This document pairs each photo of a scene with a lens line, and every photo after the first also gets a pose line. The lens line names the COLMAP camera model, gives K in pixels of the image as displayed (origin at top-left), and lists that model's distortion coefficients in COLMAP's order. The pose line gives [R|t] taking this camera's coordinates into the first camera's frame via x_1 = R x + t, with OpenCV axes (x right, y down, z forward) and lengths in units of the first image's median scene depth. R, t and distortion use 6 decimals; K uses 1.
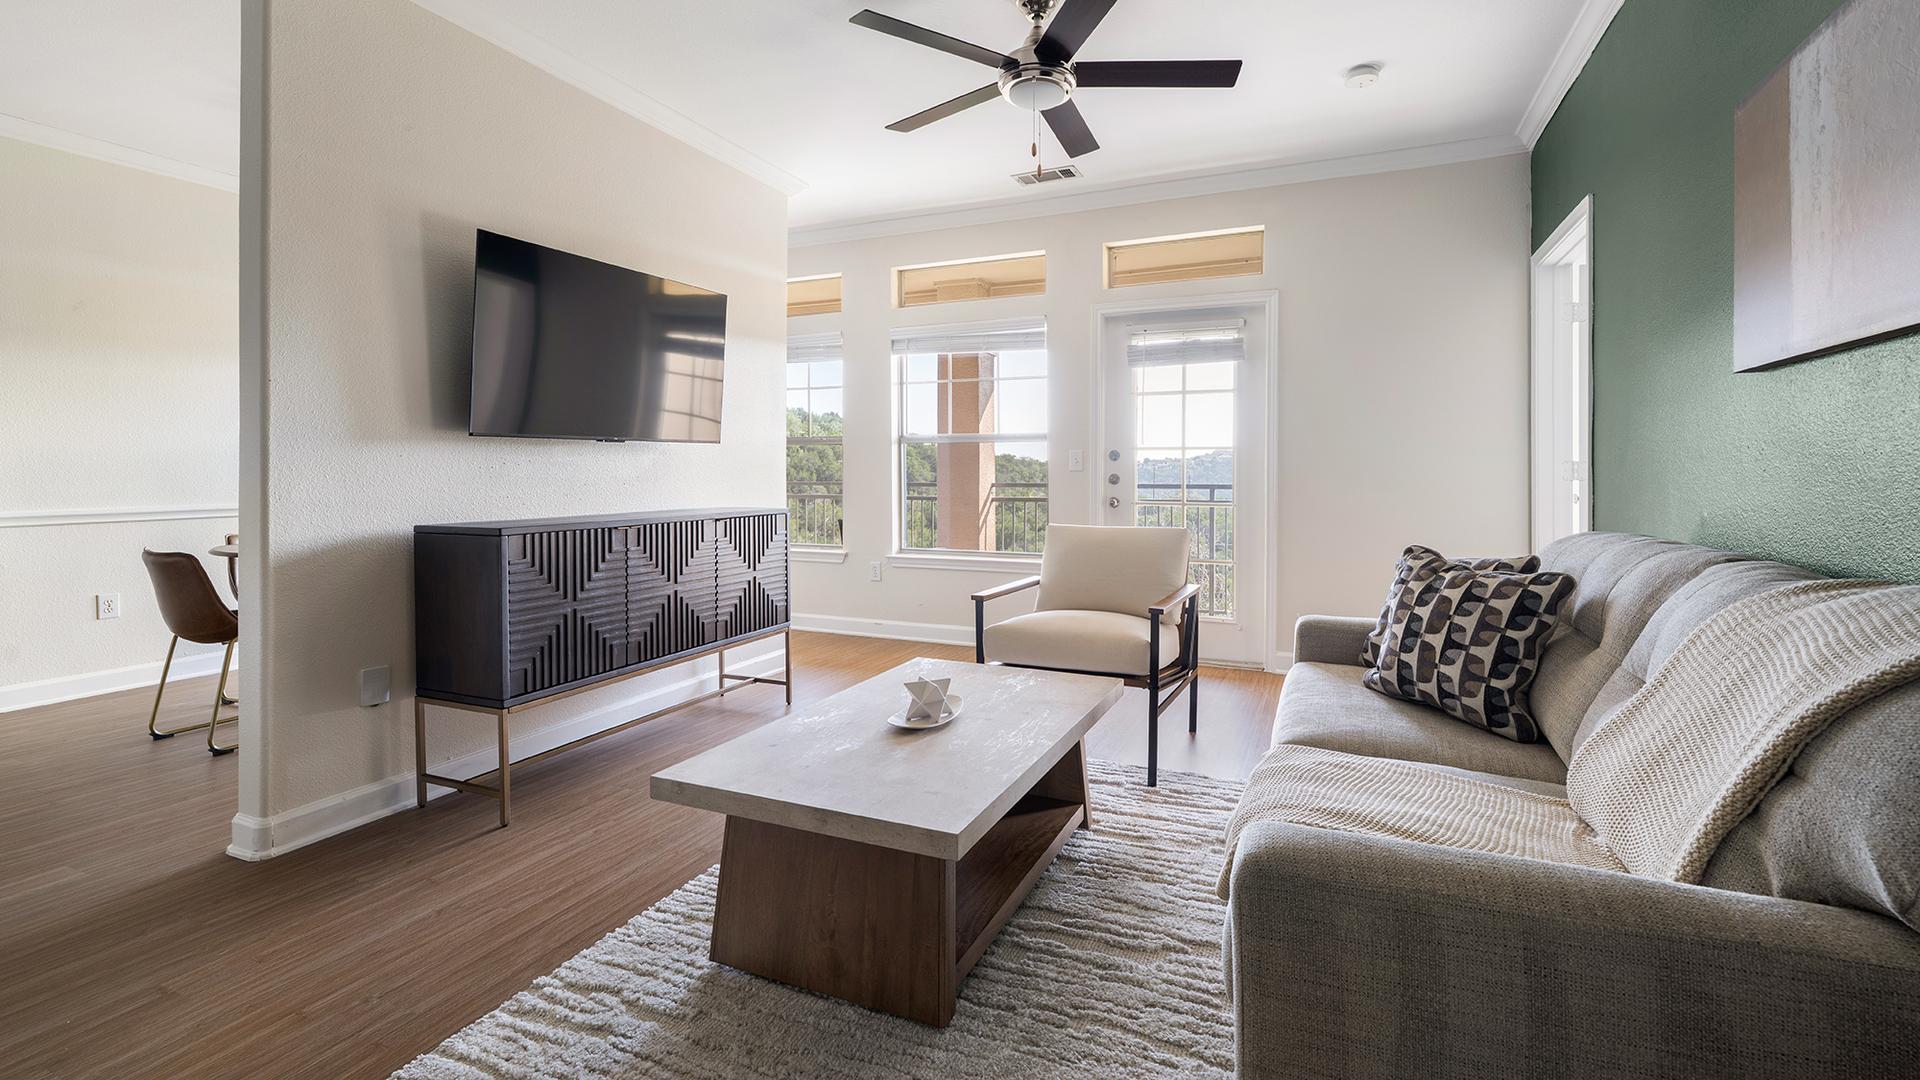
lens RADIAL K [[839.0, 0, 950.9], [0, 839.0, 474.9], [0, 0, 1]] dist [0.001208, -0.000905]
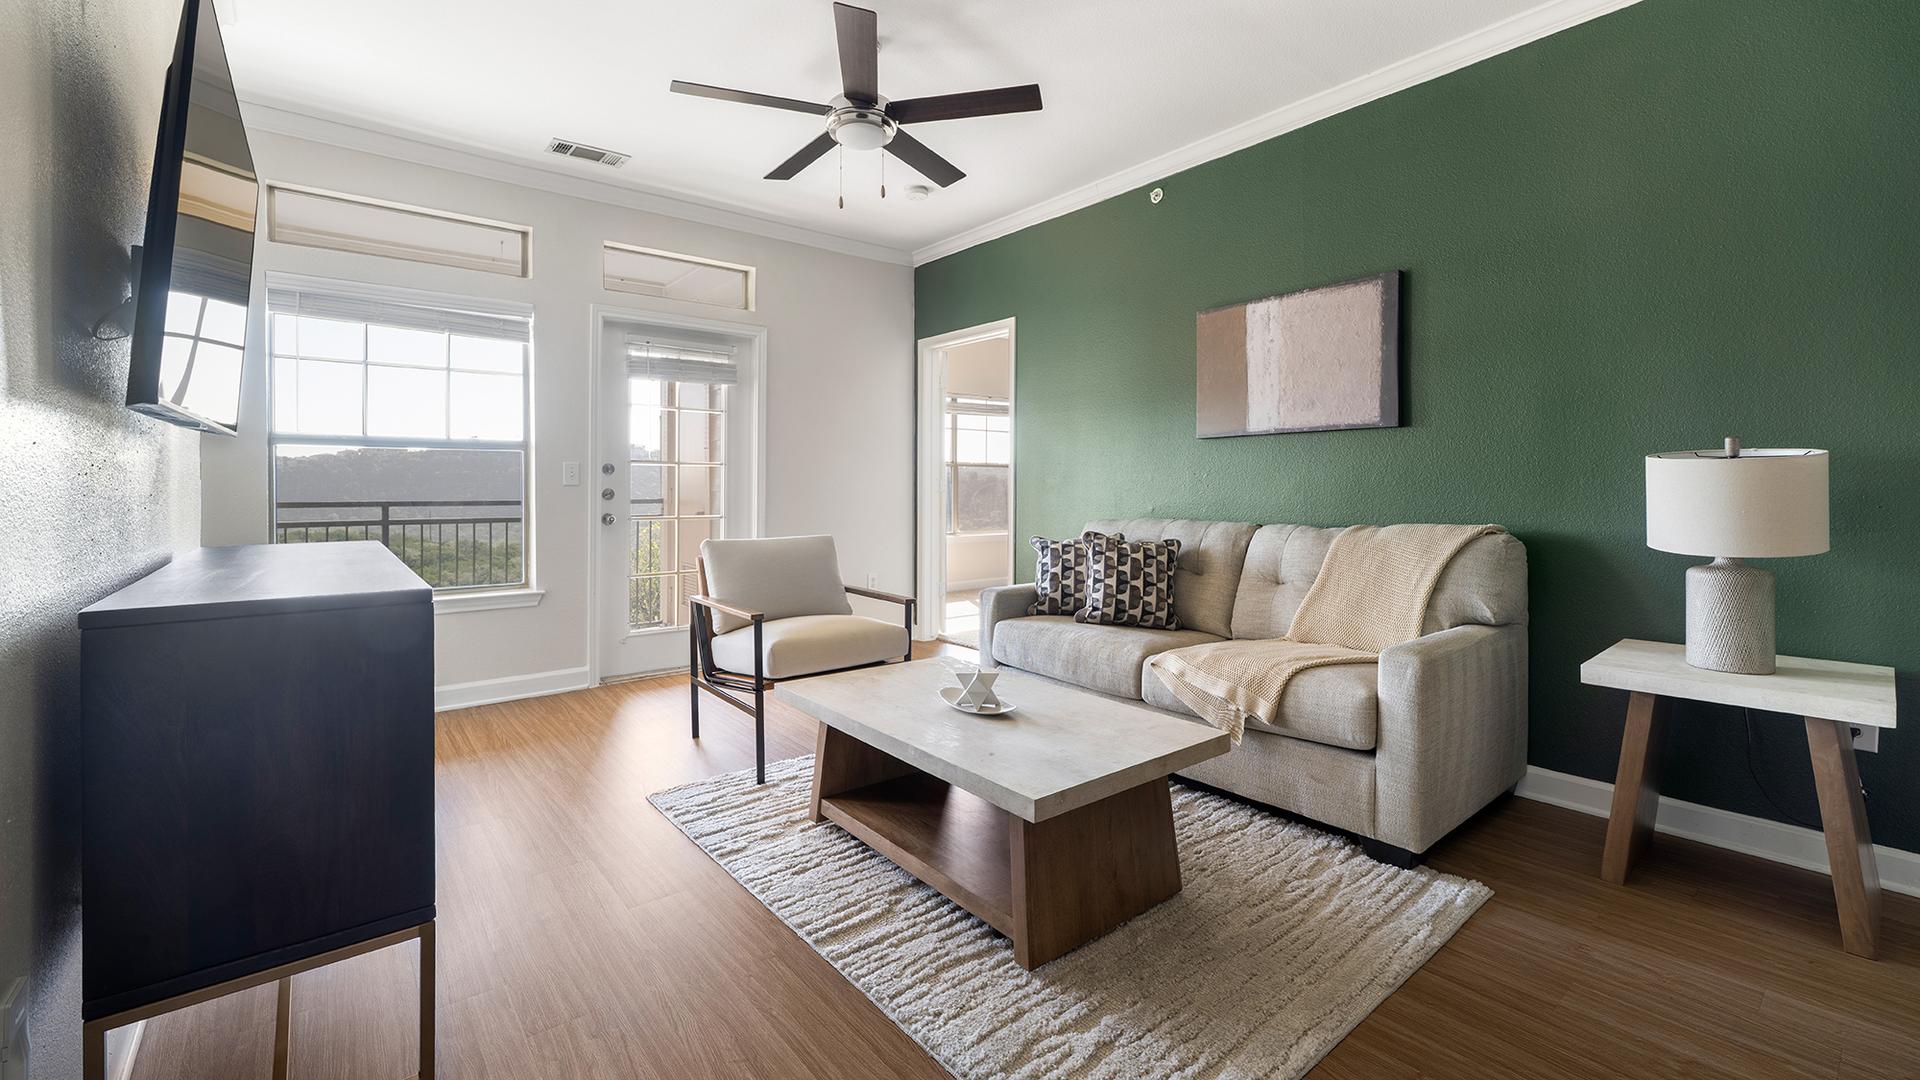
lens RADIAL K [[799.8, 0, 989.6], [0, 799.8, 490.6], [0, 0, 1]] dist [0.001690, -0.000118]
pose [[0.442100, -0.004527, 0.896955, -0.843753], [0.003704, 0.999988, 0.003222, 0.000093], [-0.896958, 0.001897, 0.442111, 0.448787]]
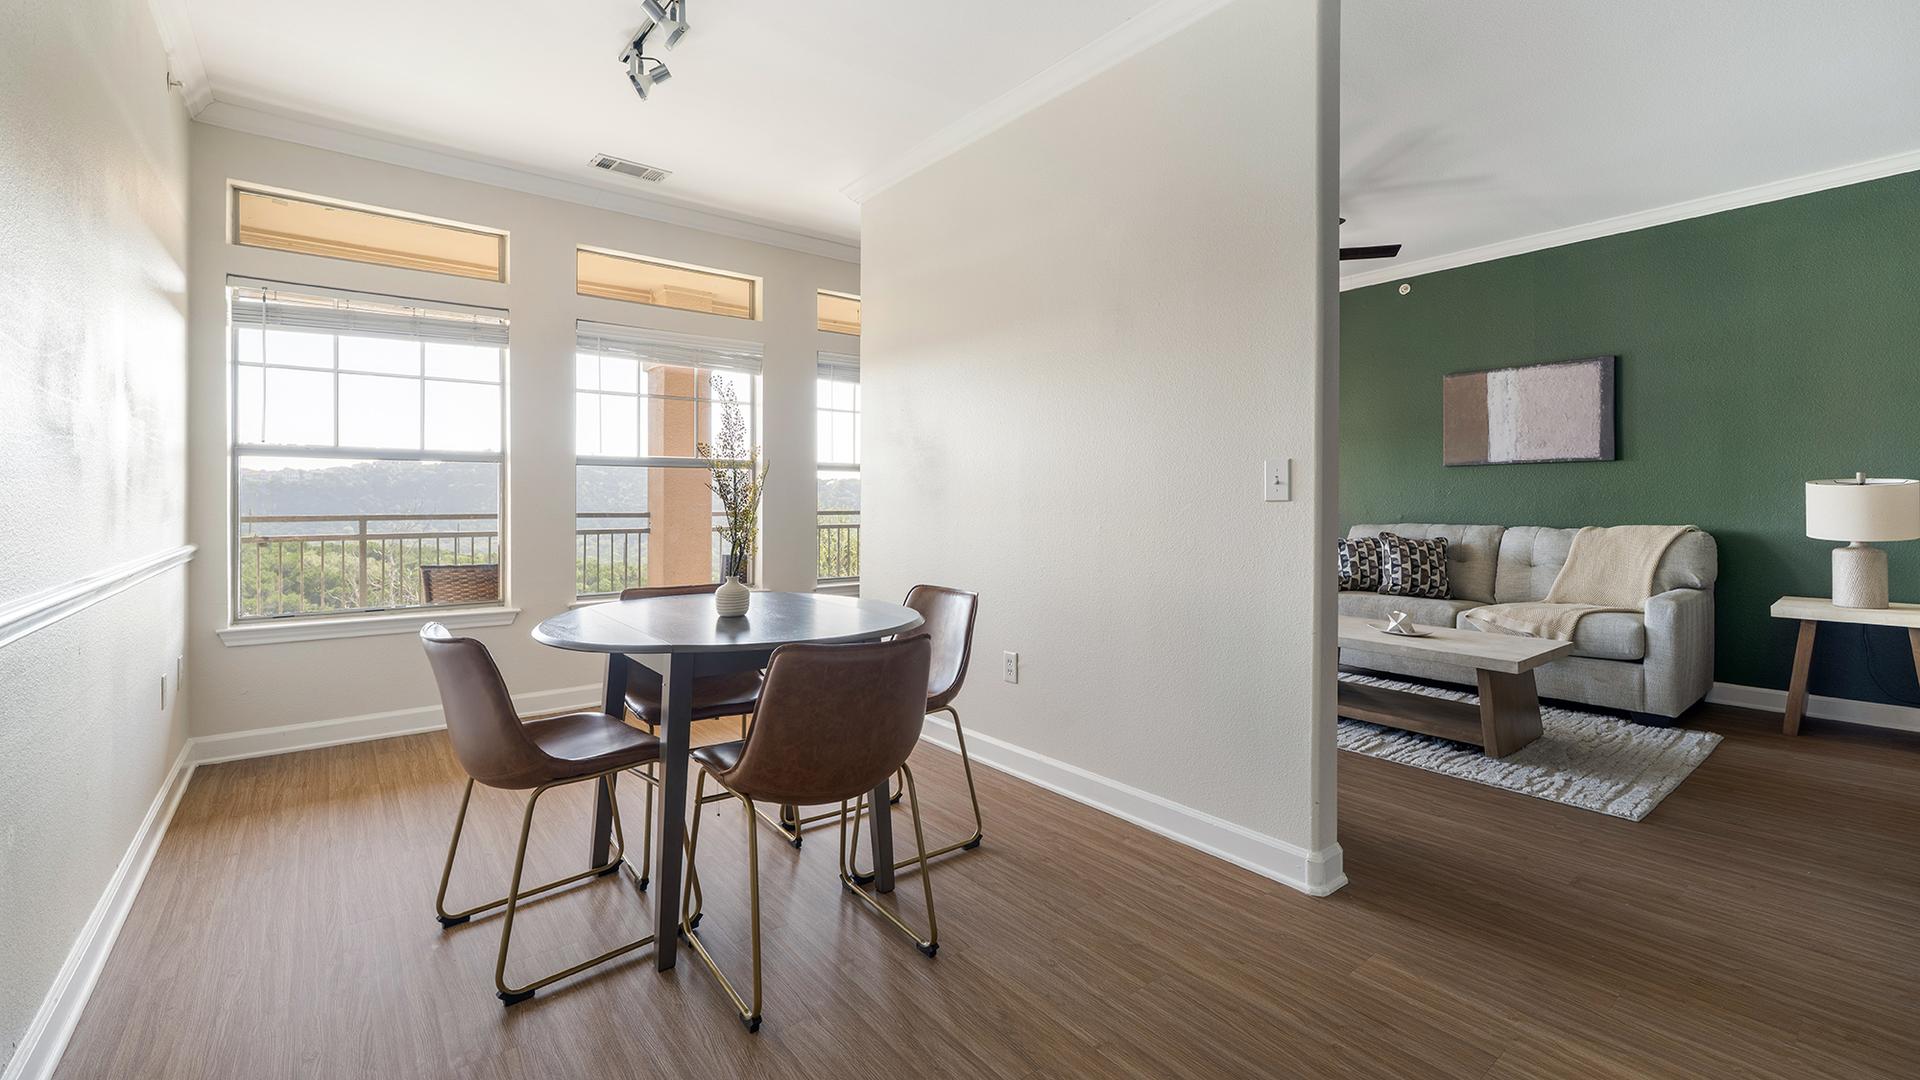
lens RADIAL K [[808.5, 0, 1016.7], [0, 808.5, 495.6], [0, 0, 1]] dist [0.009859, -0.000613]
pose [[0.435296, 0.005078, 0.900273, -1.748271], [0.003191, 0.999969, -0.007183, -0.002165], [-0.900282, 0.006000, 0.435266, 0.857993]]
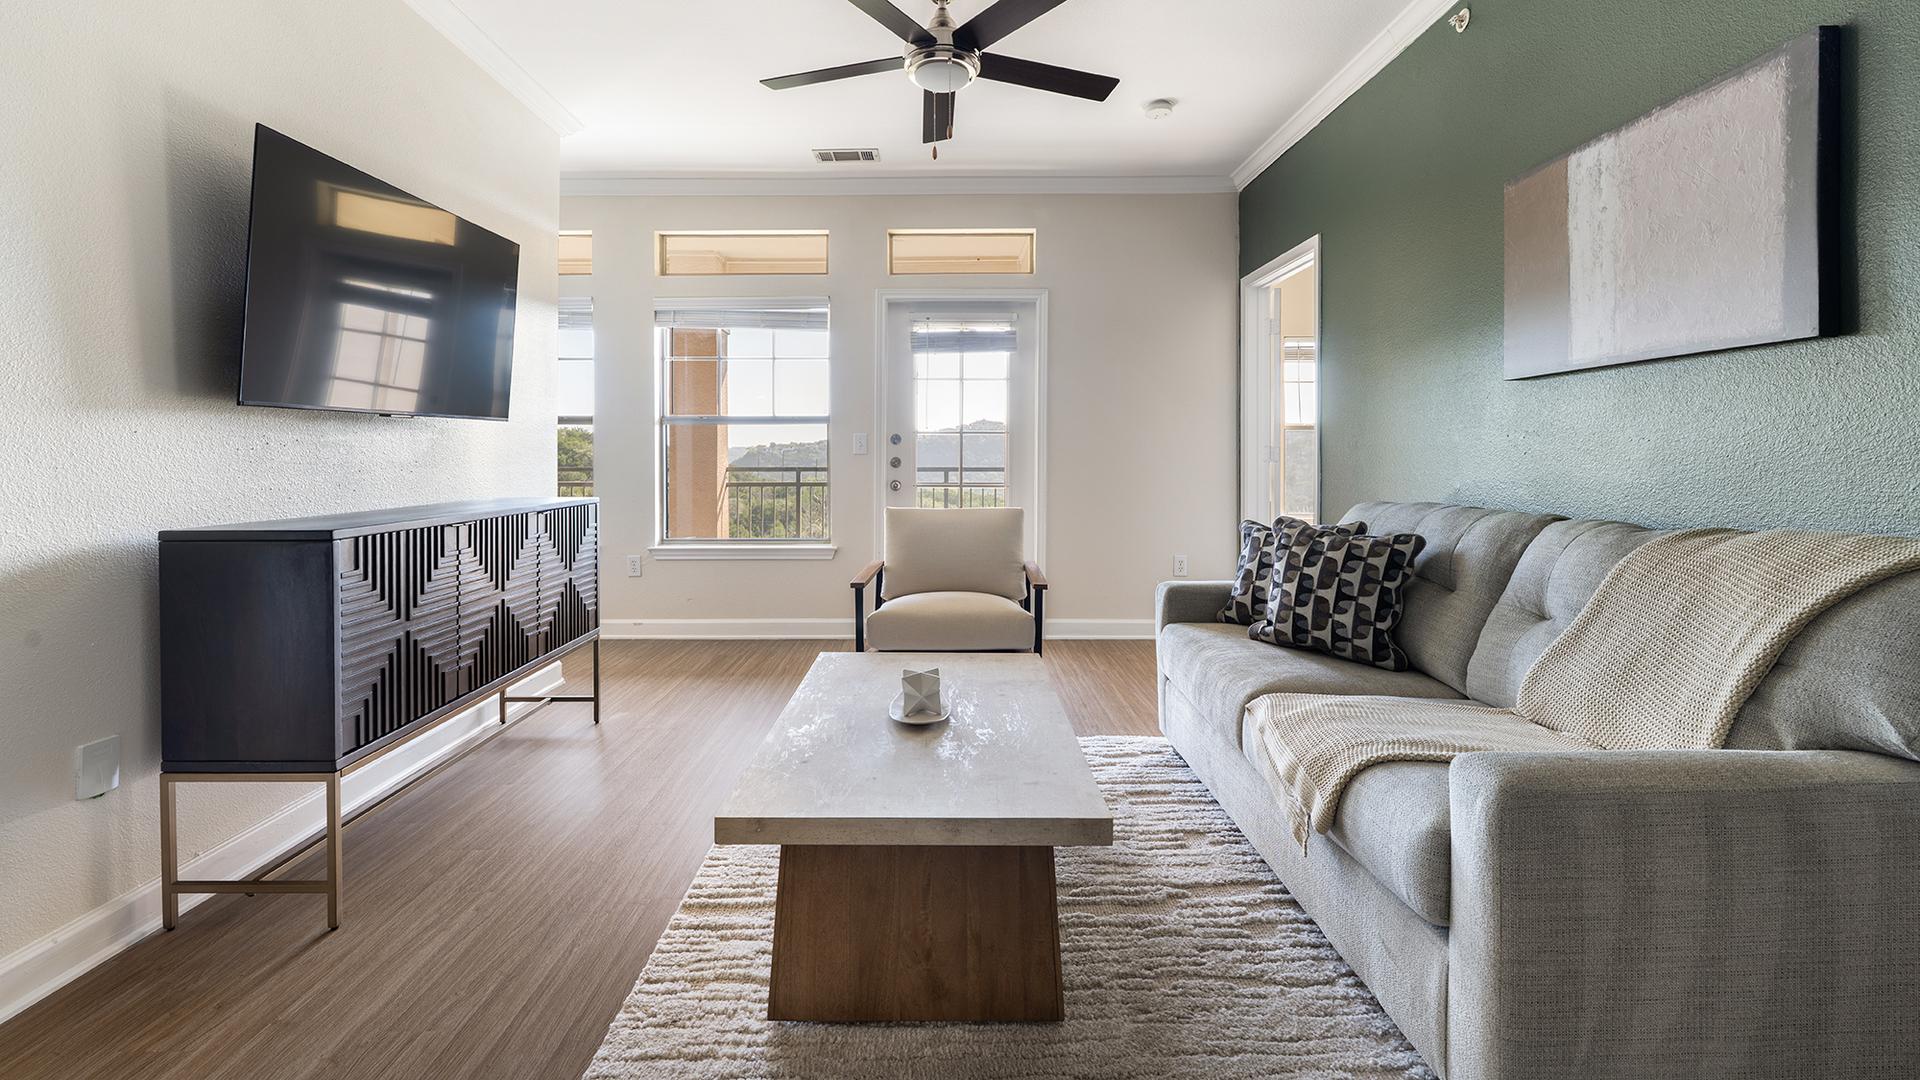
lens RADIAL K [[839.0, 0, 931.9], [0, 839.0, 457.5], [0, 0, 1]] dist [0.001208, -0.000905]
pose [[0.916677, -0.001526, 0.399626, -0.345673], [0.002155, 0.999997, -0.001125, 0.001108], [-0.399623, 0.001892, 0.916677, 0.102585]]
